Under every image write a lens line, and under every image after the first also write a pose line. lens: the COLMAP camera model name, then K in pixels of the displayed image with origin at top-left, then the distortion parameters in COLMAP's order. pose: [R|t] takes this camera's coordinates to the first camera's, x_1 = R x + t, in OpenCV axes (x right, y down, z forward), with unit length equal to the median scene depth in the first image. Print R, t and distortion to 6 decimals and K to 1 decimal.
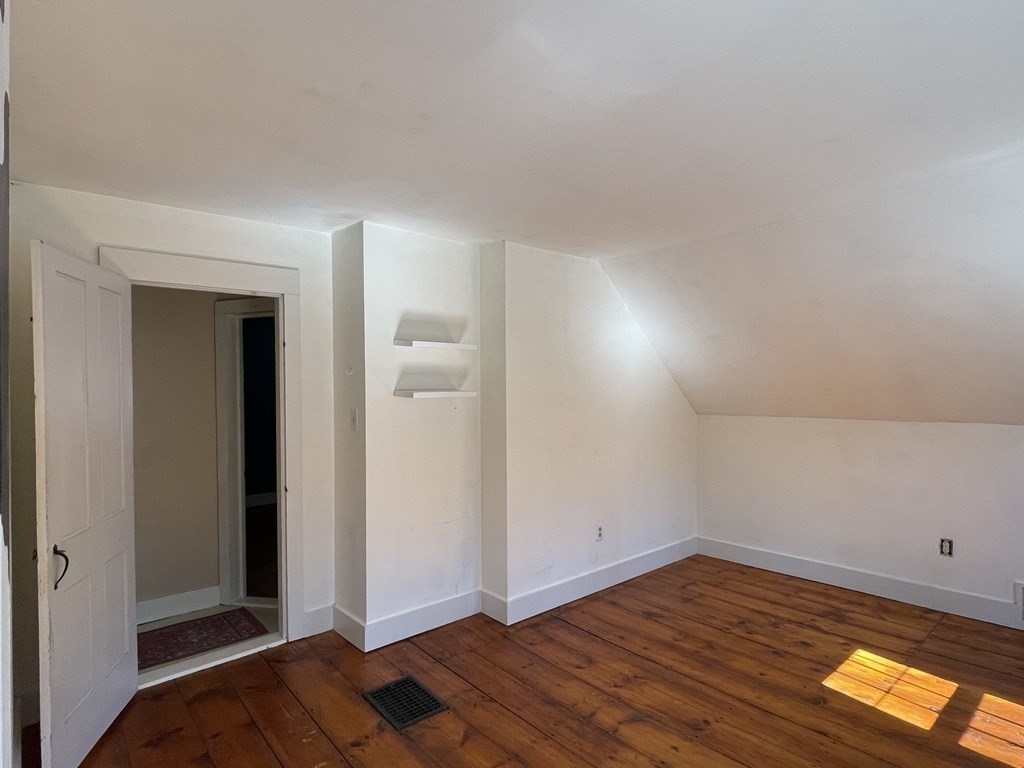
lens RADIAL K [[558.7, 0, 509.7], [0, 558.7, 387.9], [0, 0, 1]] dist [-0.006750, -0.000629]
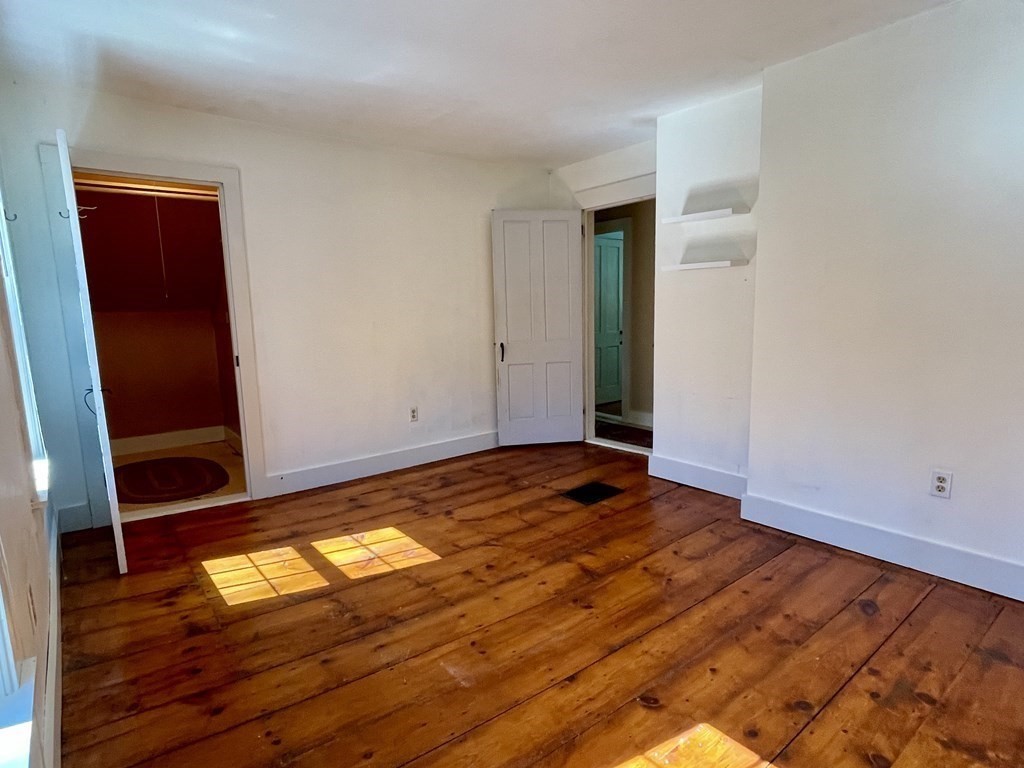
lens RADIAL K [[558.7, 0, 509.5], [0, 558.7, 386.0], [0, 0, 1]] dist [-0.006750, -0.000629]
pose [[-0.031928, 0.158446, -0.986851, 0.994308], [0.016005, 0.987309, 0.158001, 0.067077], [0.999362, -0.010749, -0.034058, 0.733386]]
